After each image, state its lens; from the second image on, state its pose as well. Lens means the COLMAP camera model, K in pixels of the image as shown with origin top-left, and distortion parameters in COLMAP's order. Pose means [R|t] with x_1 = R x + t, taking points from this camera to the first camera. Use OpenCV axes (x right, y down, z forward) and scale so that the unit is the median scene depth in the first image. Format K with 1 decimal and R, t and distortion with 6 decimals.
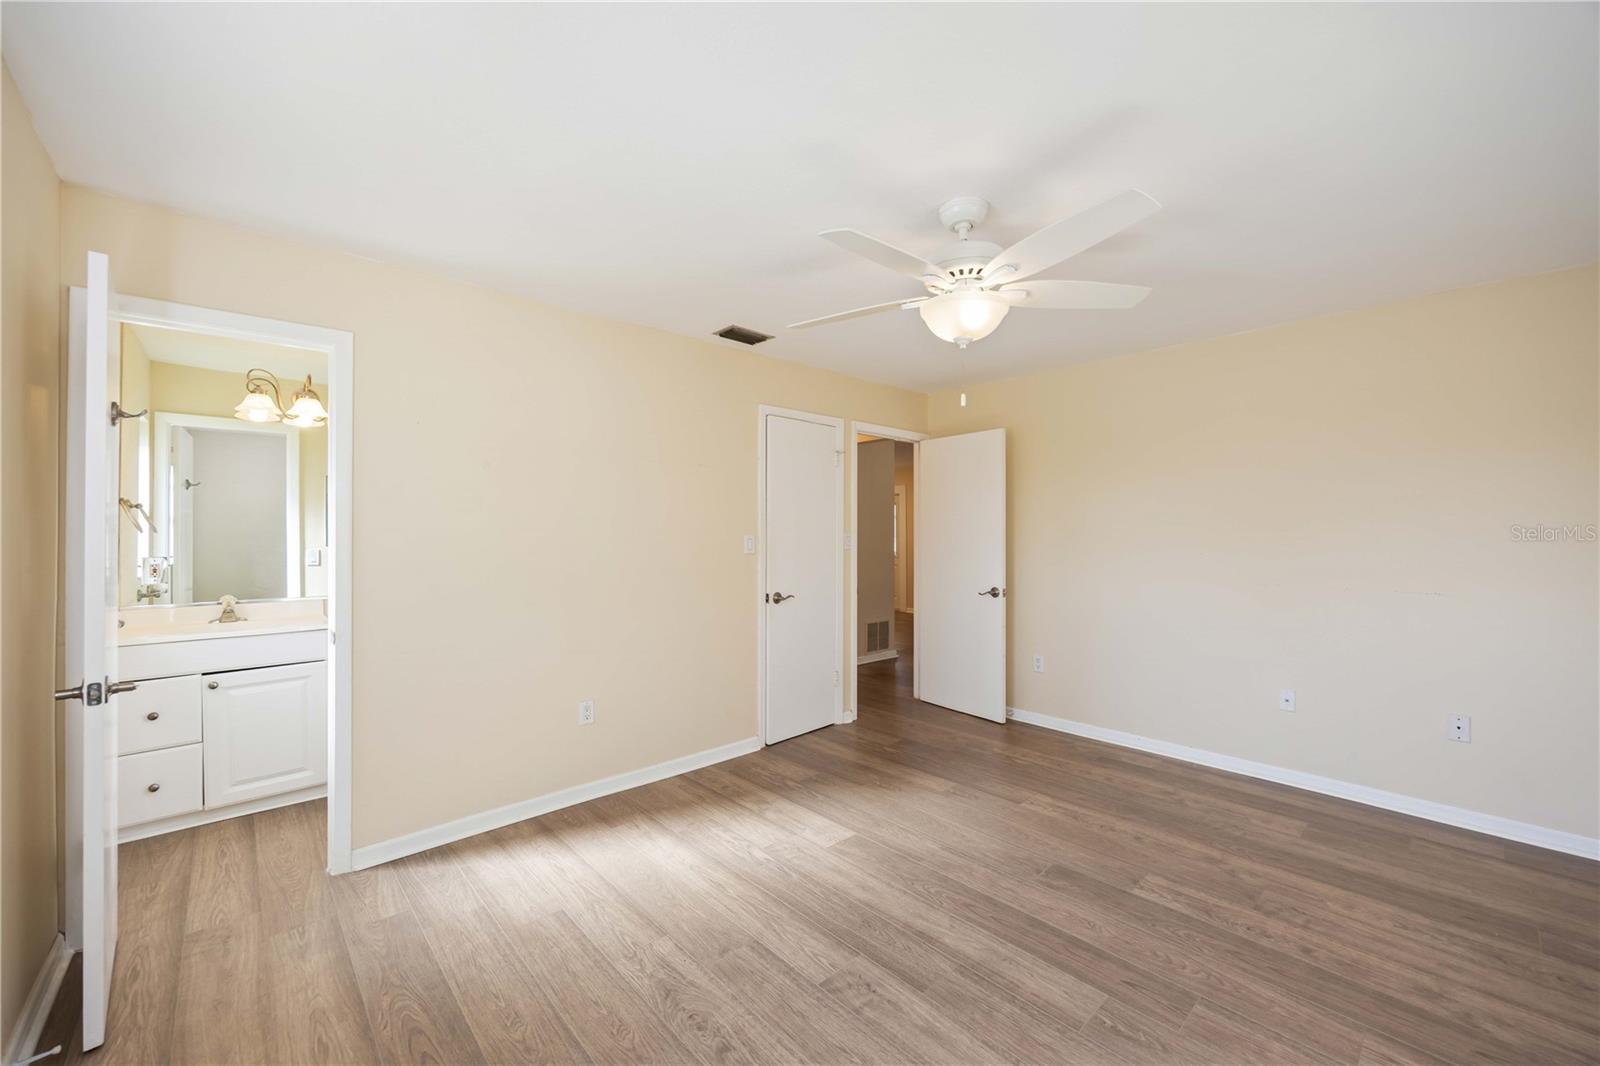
lens RADIAL K [[625.3, 0, 798.6], [0, 625.3, 529.2], [0, 0, 1]] dist [0.002688, -0.000149]
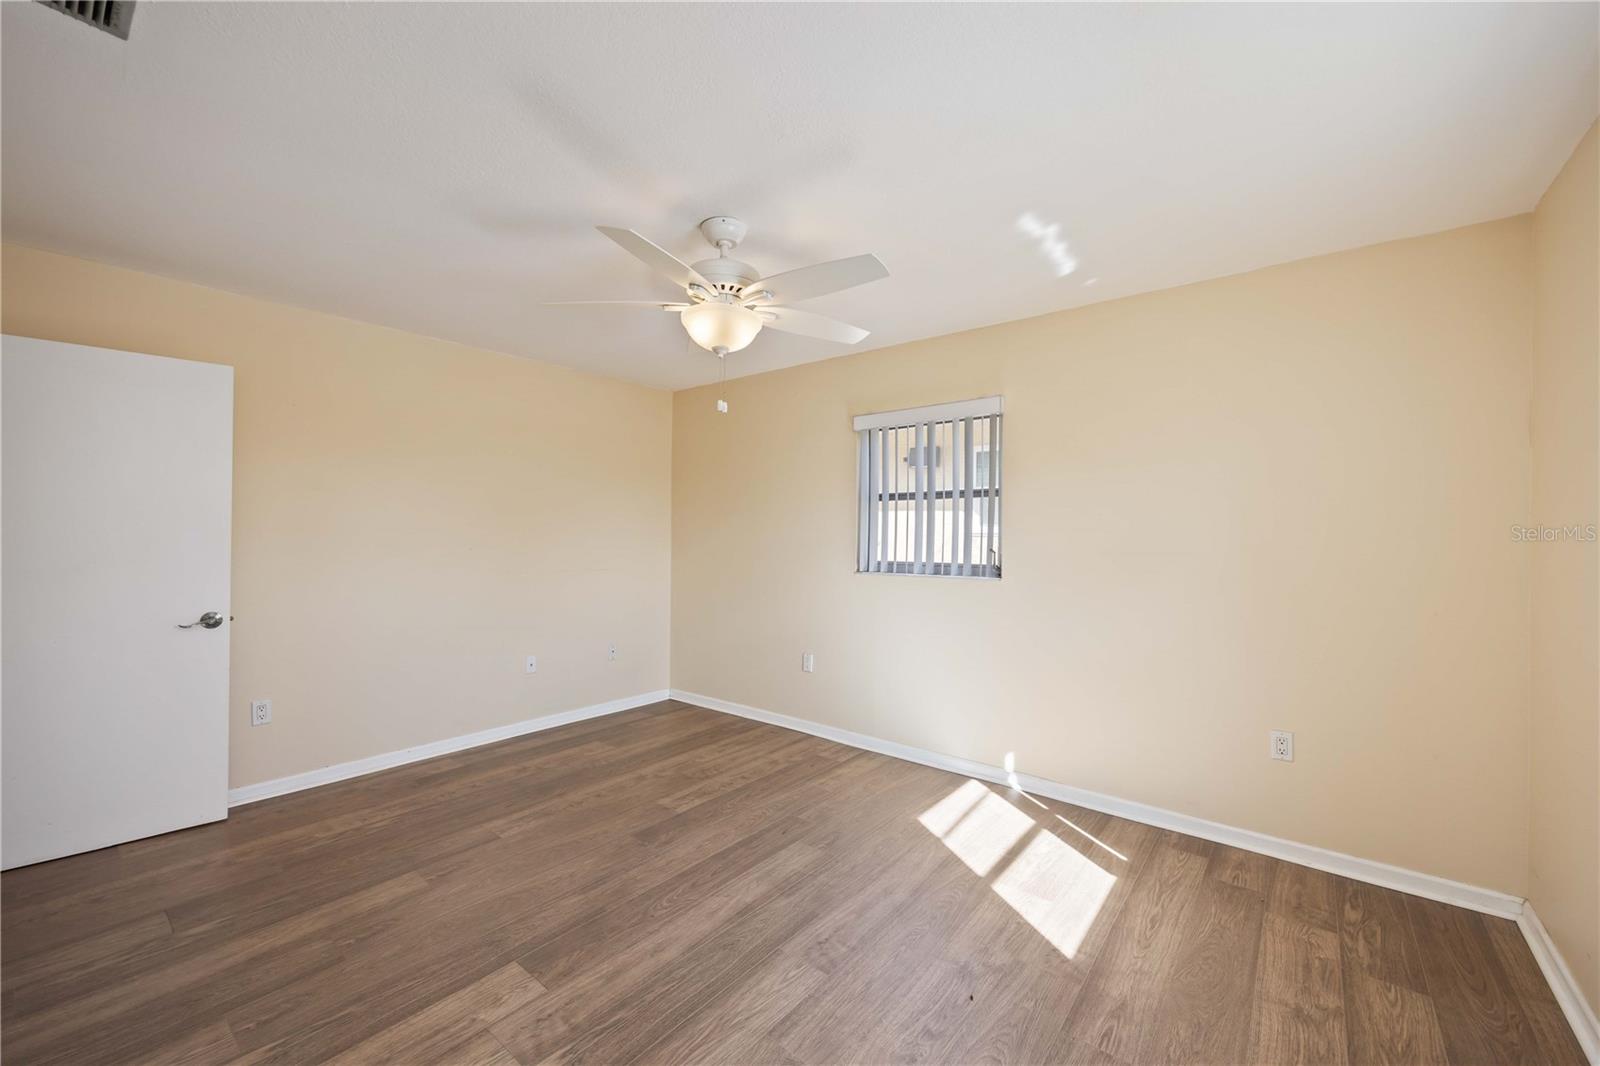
lens RADIAL K [[625.3, 0, 794.5], [0, 625.3, 533.6], [0, 0, 1]] dist [0.002688, -0.000149]
pose [[-0.140038, -0.000658, 0.990146, -0.583832], [-0.015796, 0.999874, -0.001570, 0.004545], [-0.990020, -0.015861, -0.140031, 0.723878]]
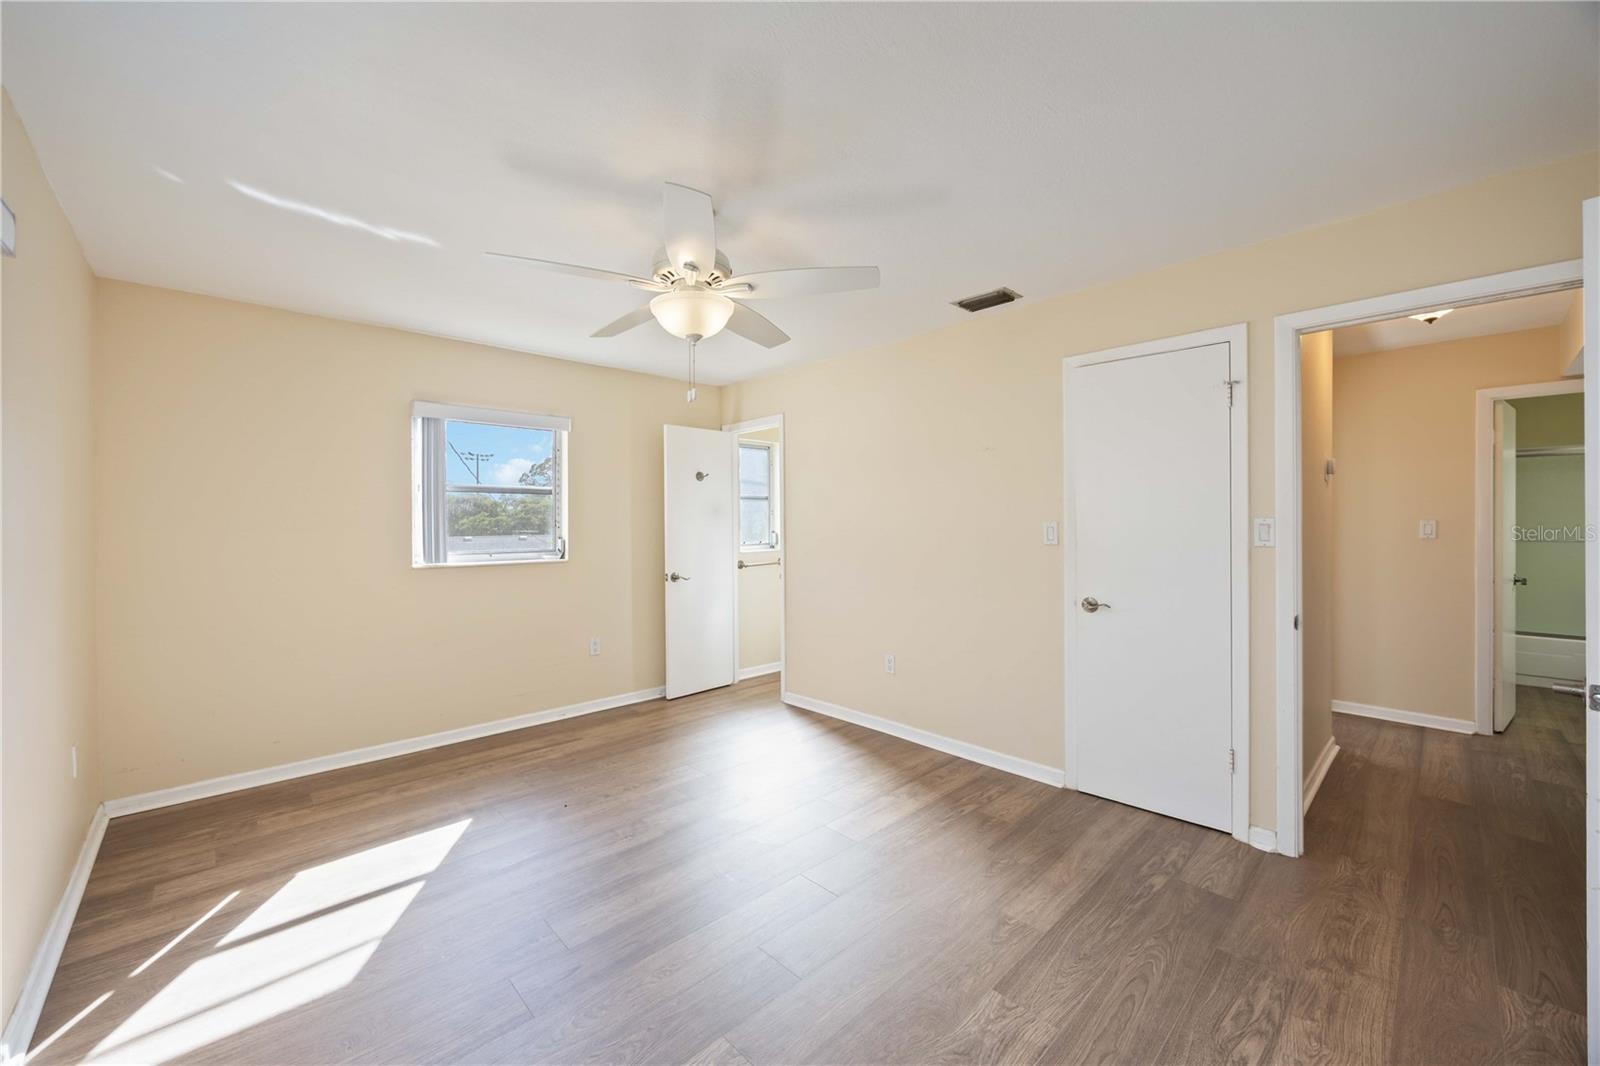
lens RADIAL K [[625.3, 0, 799.5], [0, 625.3, 530.2], [0, 0, 1]] dist [0.002688, -0.000149]
pose [[0.014877, 0.015333, -0.999772, 0.929803], [0.014754, 0.999770, 0.015552, 0.001501], [0.999780, -0.014982, 0.014647, 0.822991]]
